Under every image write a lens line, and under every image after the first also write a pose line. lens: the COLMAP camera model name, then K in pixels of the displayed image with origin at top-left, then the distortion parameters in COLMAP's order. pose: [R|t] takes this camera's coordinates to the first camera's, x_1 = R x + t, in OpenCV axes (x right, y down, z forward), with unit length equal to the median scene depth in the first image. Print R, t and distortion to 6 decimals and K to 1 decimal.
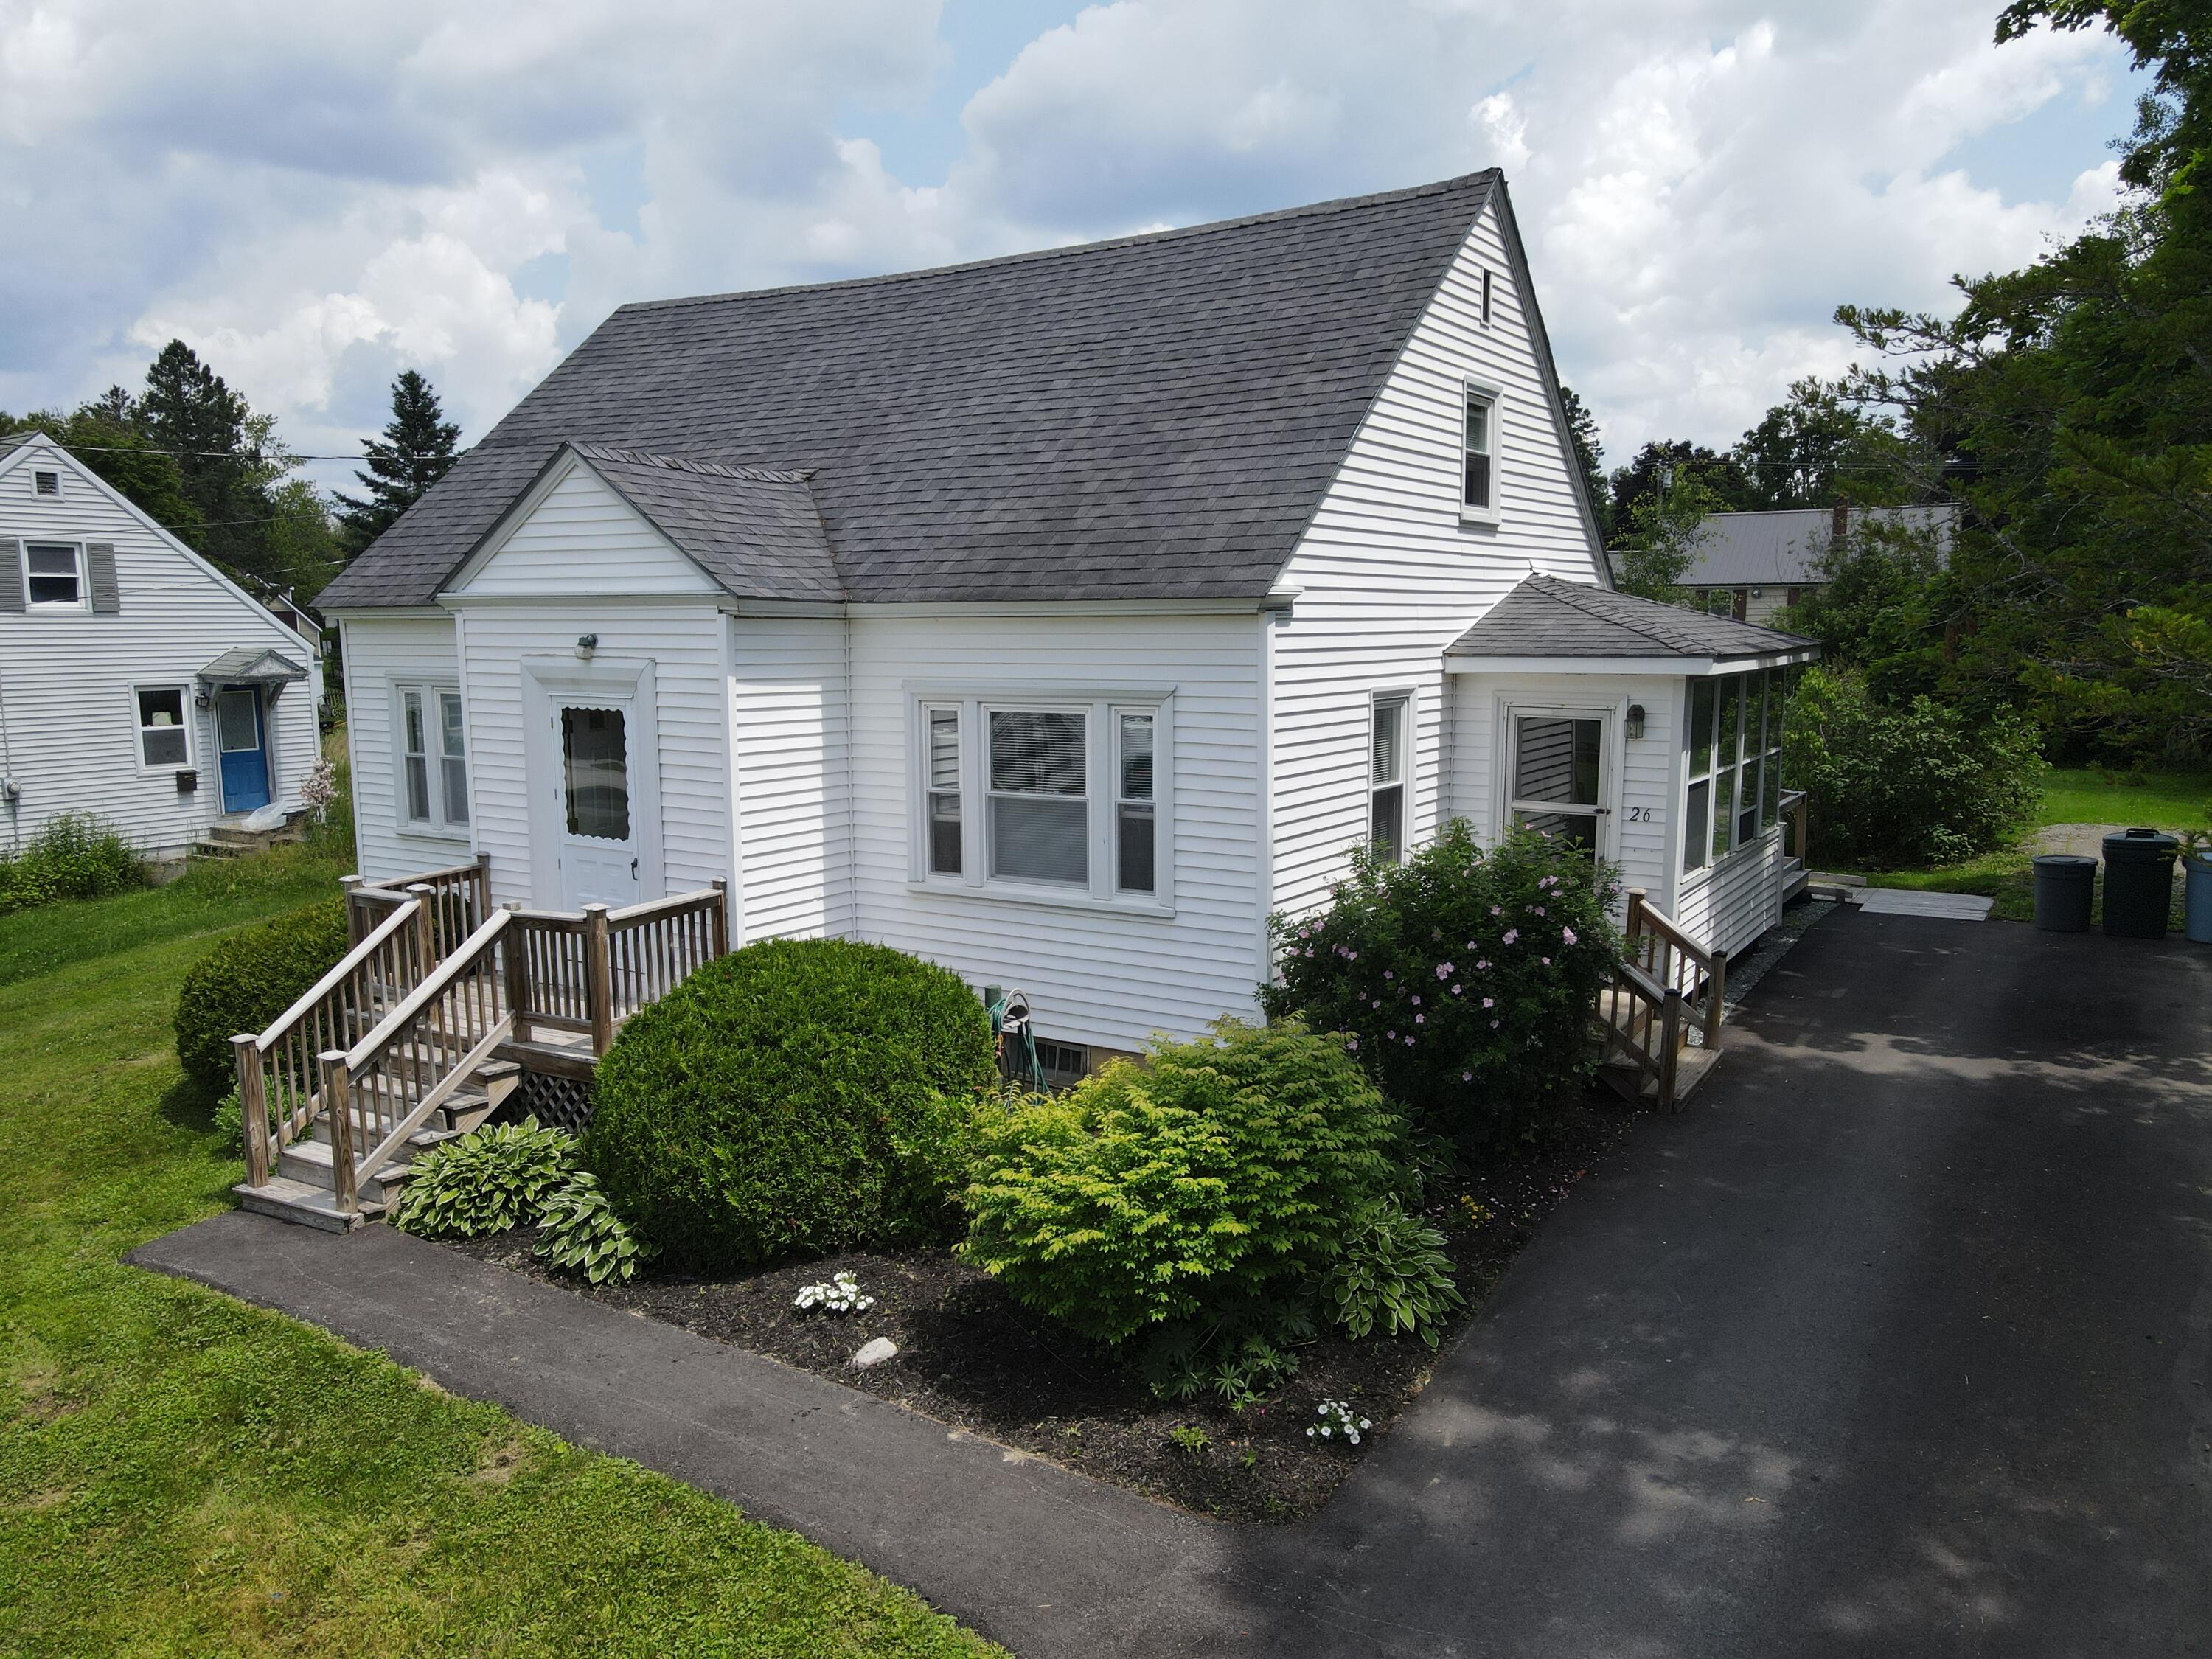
lens RADIAL K [[1618.6, 0, 1059.6], [0, 1618.6, 860.0], [0, 0, 1]] dist [0.066138, 0.001559]
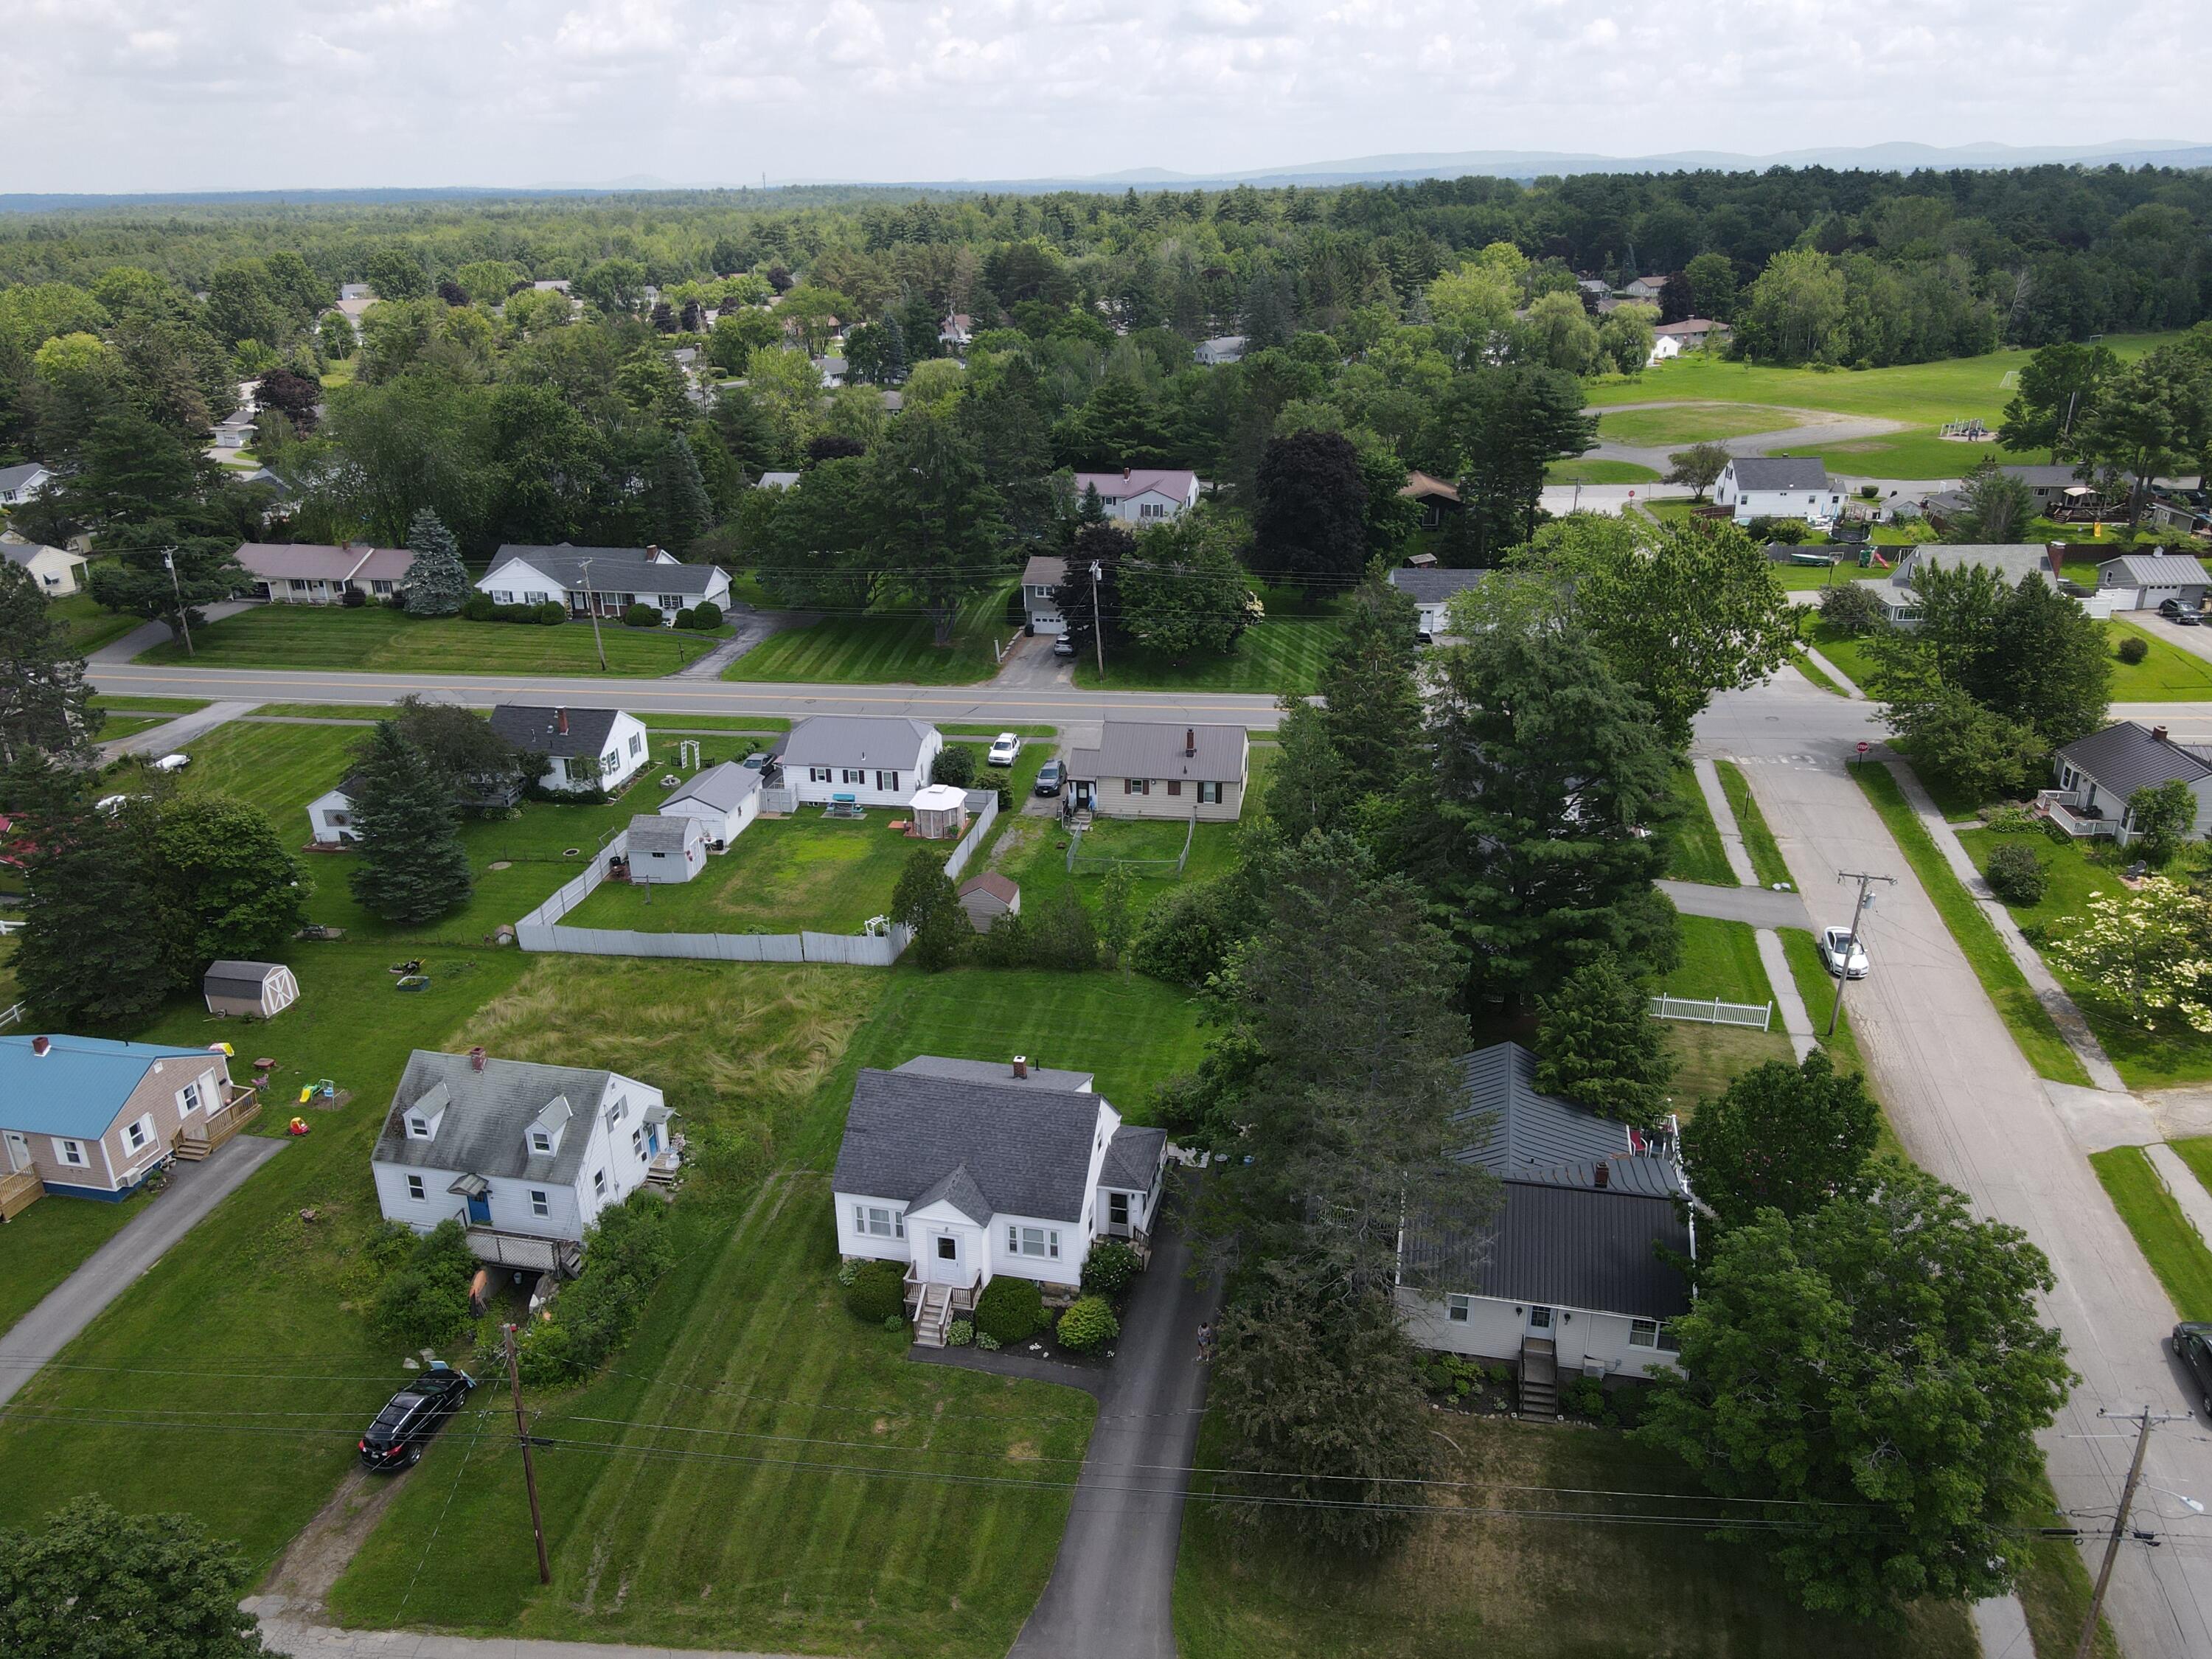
lens RADIAL K [[1634.4, 0, 1104.9], [0, 1634.4, 921.0], [0, 0, 1]] dist [0.042932, 0.000651]
pose [[0.932173, -0.151296, 0.328882, -1.409425], [0.052019, 0.955032, 0.291903, -2.610527], [-0.358257, -0.254996, 0.898125, -3.679741]]
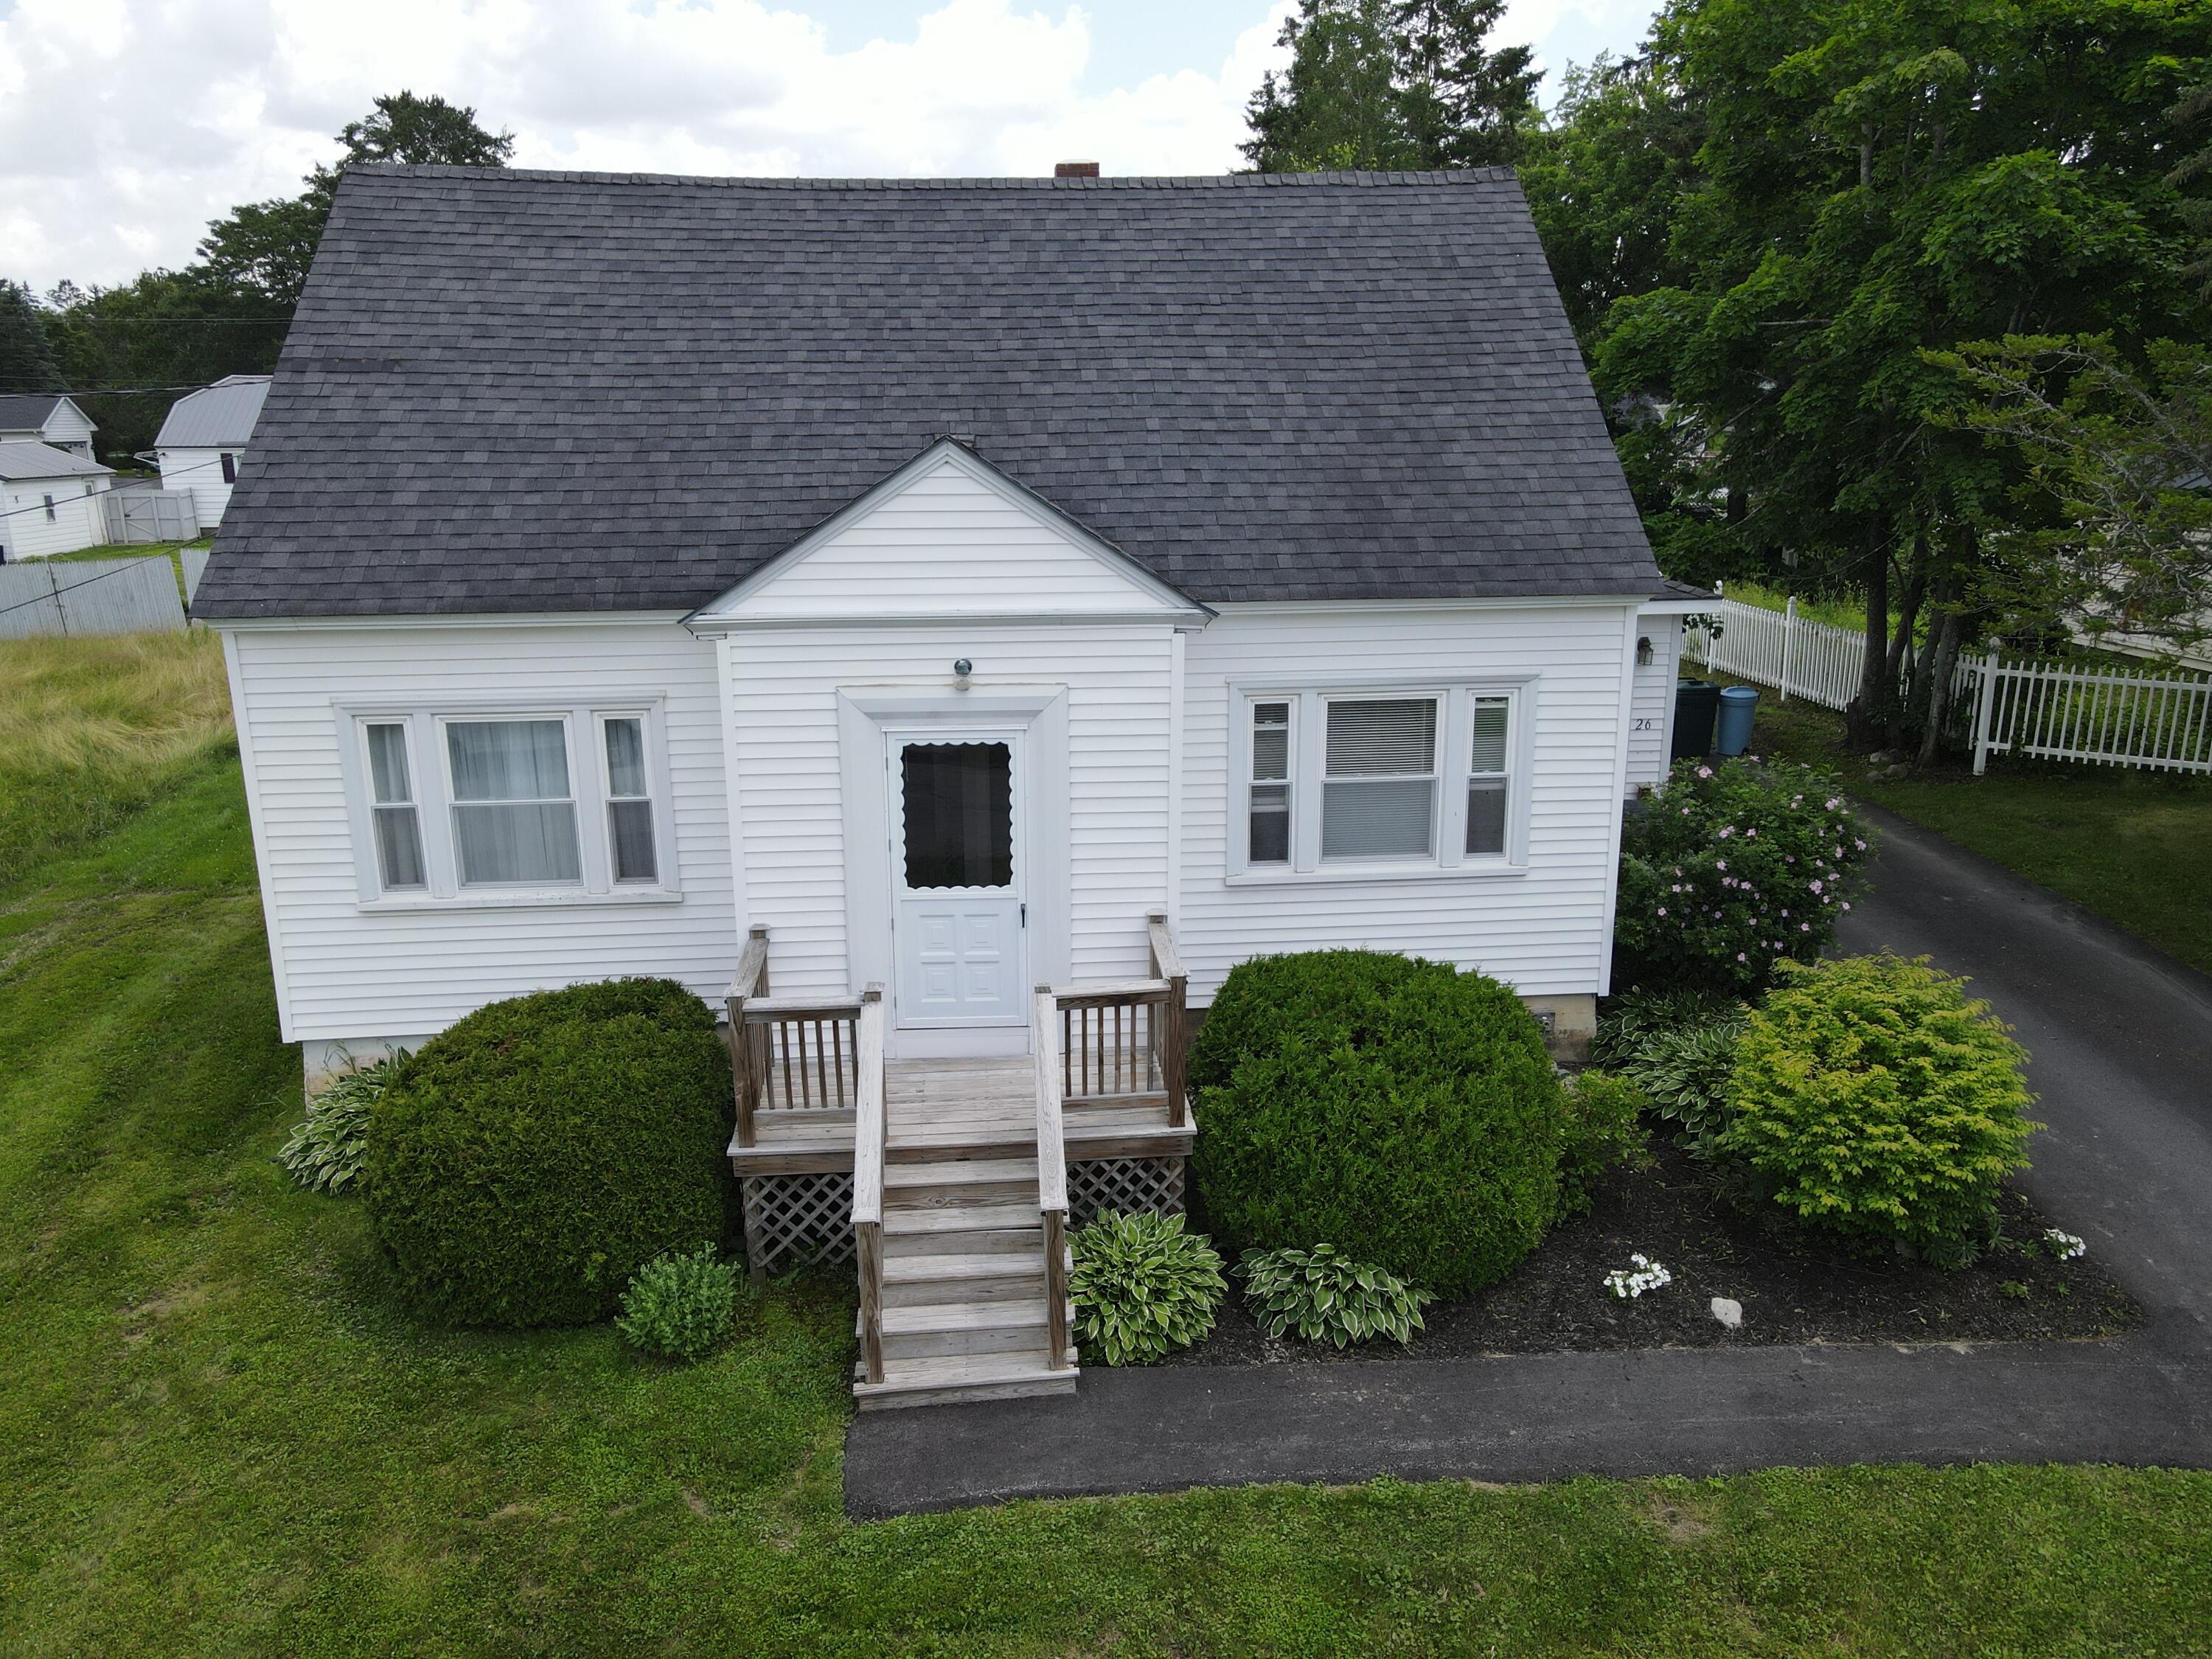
lens RADIAL K [[1612.7, 0, 1107.8], [0, 1612.7, 860.1], [0, 0, 1]] dist [0.012744, 0.010737]
pose [[0.781997, -0.165192, 0.600993, -0.770737], [0.094228, 0.984489, 0.147995, -0.155538], [-0.616118, -0.059101, 0.785433, 0.281206]]
